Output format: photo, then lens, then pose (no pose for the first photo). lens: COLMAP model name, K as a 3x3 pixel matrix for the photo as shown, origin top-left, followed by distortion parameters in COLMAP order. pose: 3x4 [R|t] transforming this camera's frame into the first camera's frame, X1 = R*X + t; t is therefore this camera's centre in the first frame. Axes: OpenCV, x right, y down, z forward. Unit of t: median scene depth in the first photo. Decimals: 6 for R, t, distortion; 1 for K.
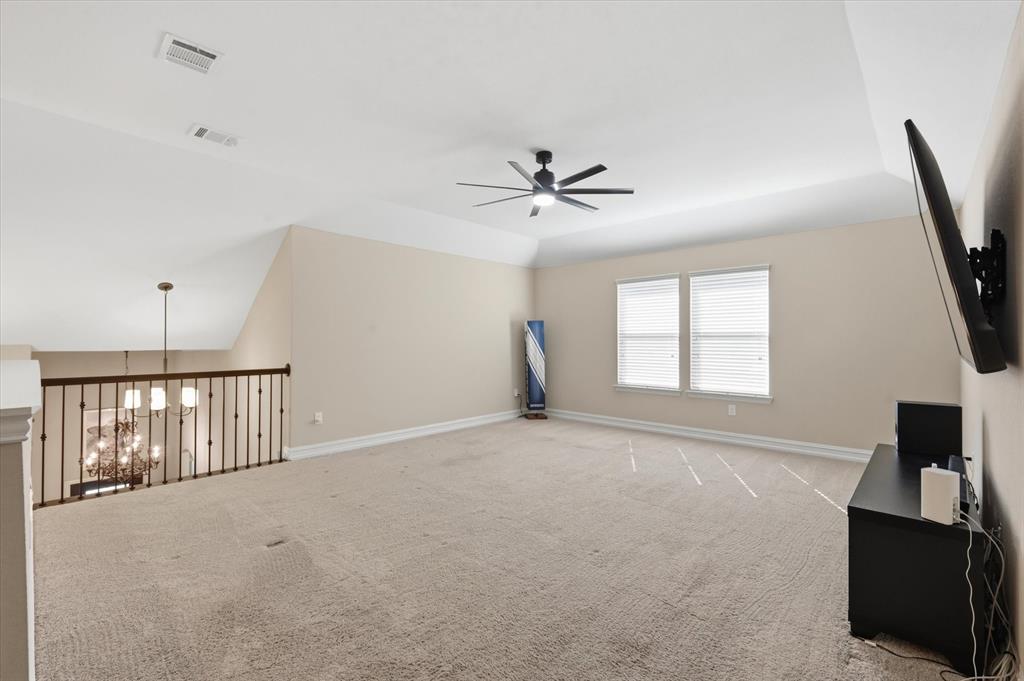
lens RADIAL K [[409.8, 0, 512.3], [0, 409.8, 336.7], [0, 0, 1]] dist [-0.000463, 0.000166]
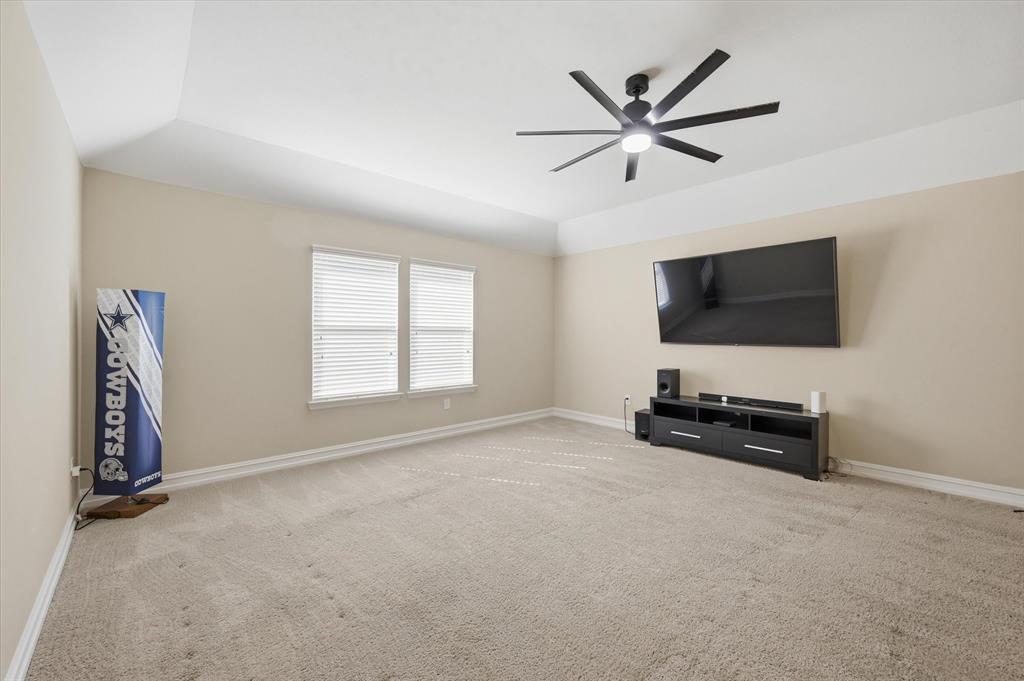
lens RADIAL K [[409.8, 0, 512.3], [0, 409.8, 336.7], [0, 0, 1]] dist [-0.000463, 0.000166]
pose [[0.123081, -0.003706, 0.992390, -0.416304], [-0.007301, 0.999963, 0.004640, 0.006906], [-0.992370, -0.007816, 0.123049, 0.671674]]
